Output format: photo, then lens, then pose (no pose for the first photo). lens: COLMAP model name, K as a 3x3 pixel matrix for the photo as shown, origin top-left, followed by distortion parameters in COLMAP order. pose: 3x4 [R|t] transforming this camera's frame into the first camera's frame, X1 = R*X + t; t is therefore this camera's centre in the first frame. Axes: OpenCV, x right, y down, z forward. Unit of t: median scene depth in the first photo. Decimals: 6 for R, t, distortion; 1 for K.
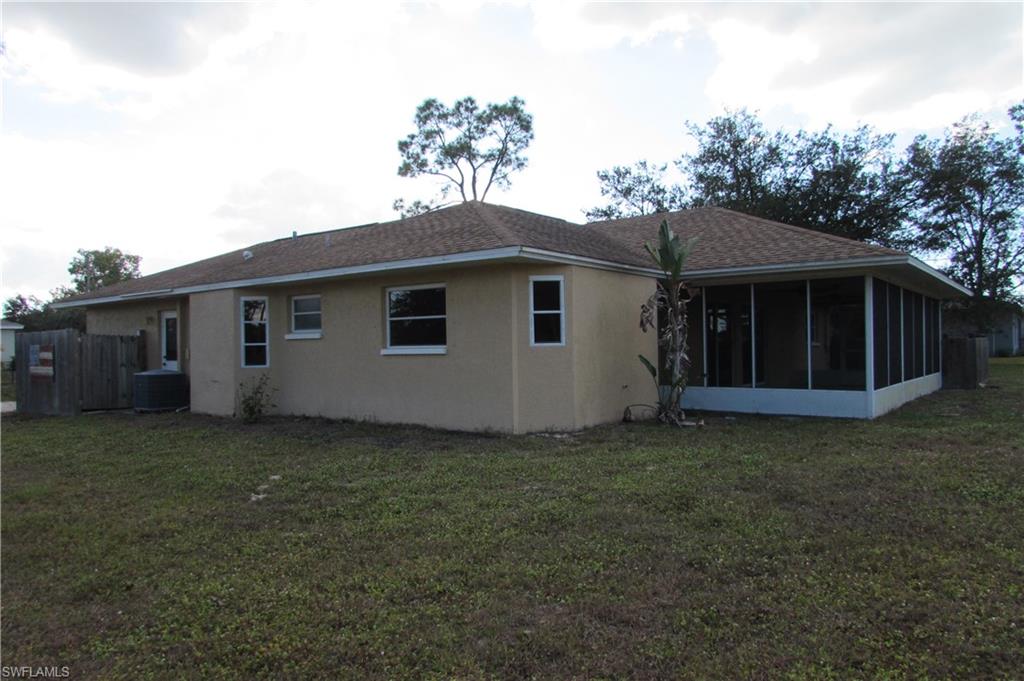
lens RADIAL K [[724.7, 0, 515.1], [0, 724.7, 344.4], [0, 0, 1]] dist [-0.036225, 0.017029]
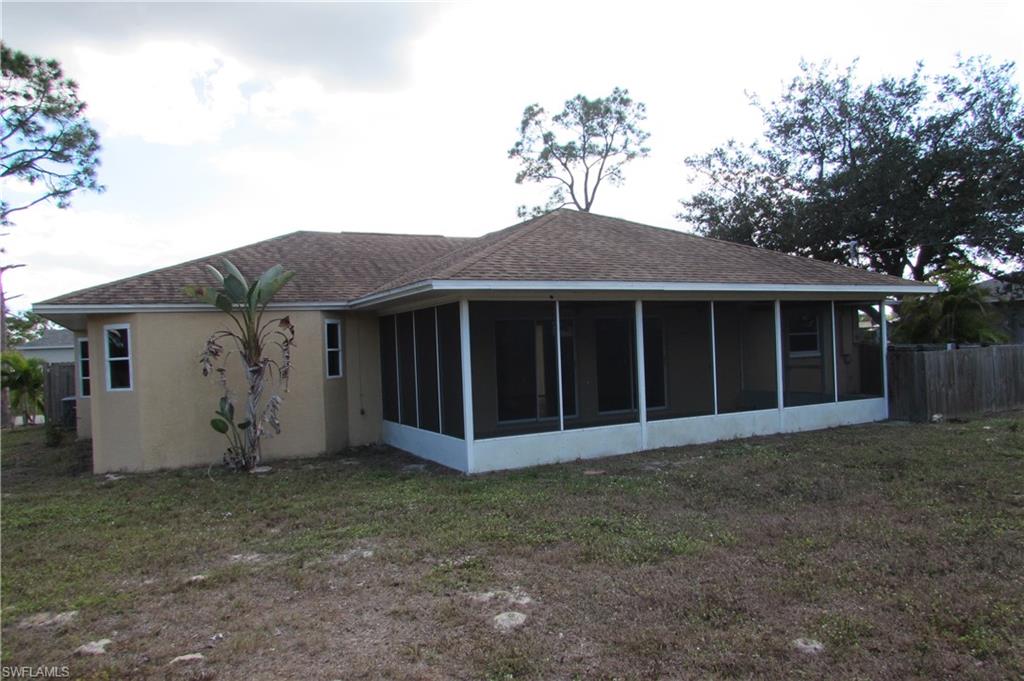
lens RADIAL K [[724.7, 0, 508.8], [0, 724.7, 345.8], [0, 0, 1]] dist [-0.036225, 0.017029]
pose [[0.903511, -0.020102, -0.428093, 0.573859], [0.026057, 0.999628, 0.008055, -0.032551], [0.427772, -0.018432, 0.903699, 0.169628]]
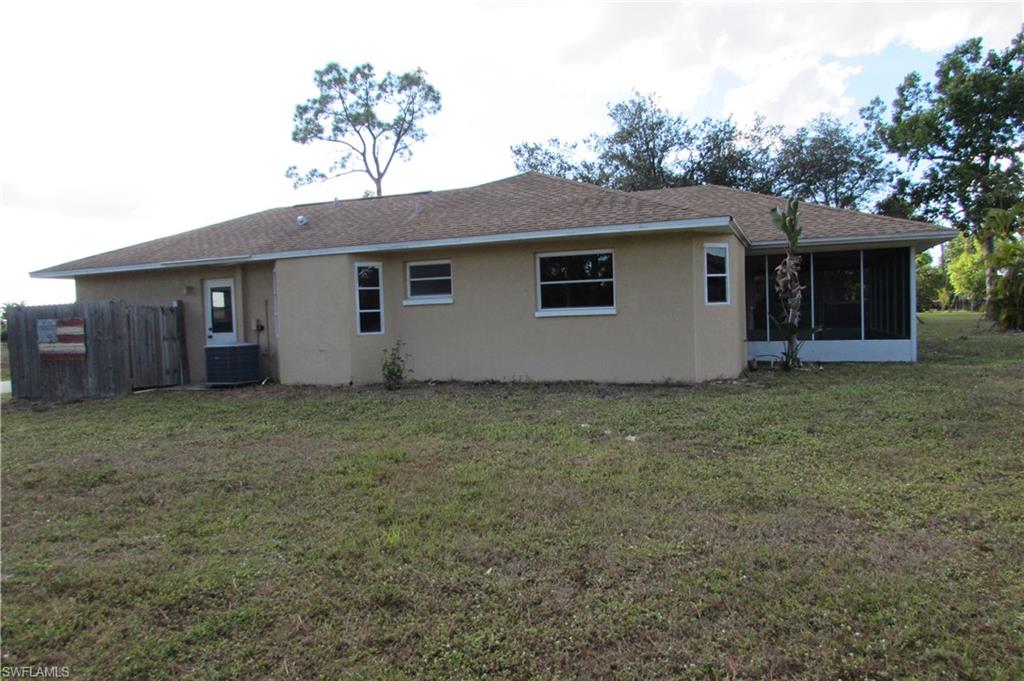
lens RADIAL K [[724.7, 0, 508.6], [0, 724.7, 347.1], [0, 0, 1]] dist [-0.036225, 0.017029]
pose [[0.961669, -0.030038, 0.272561, -0.347576], [0.019538, 0.998962, 0.041157, 0.009423], [-0.273515, -0.034254, 0.961258, -0.002449]]
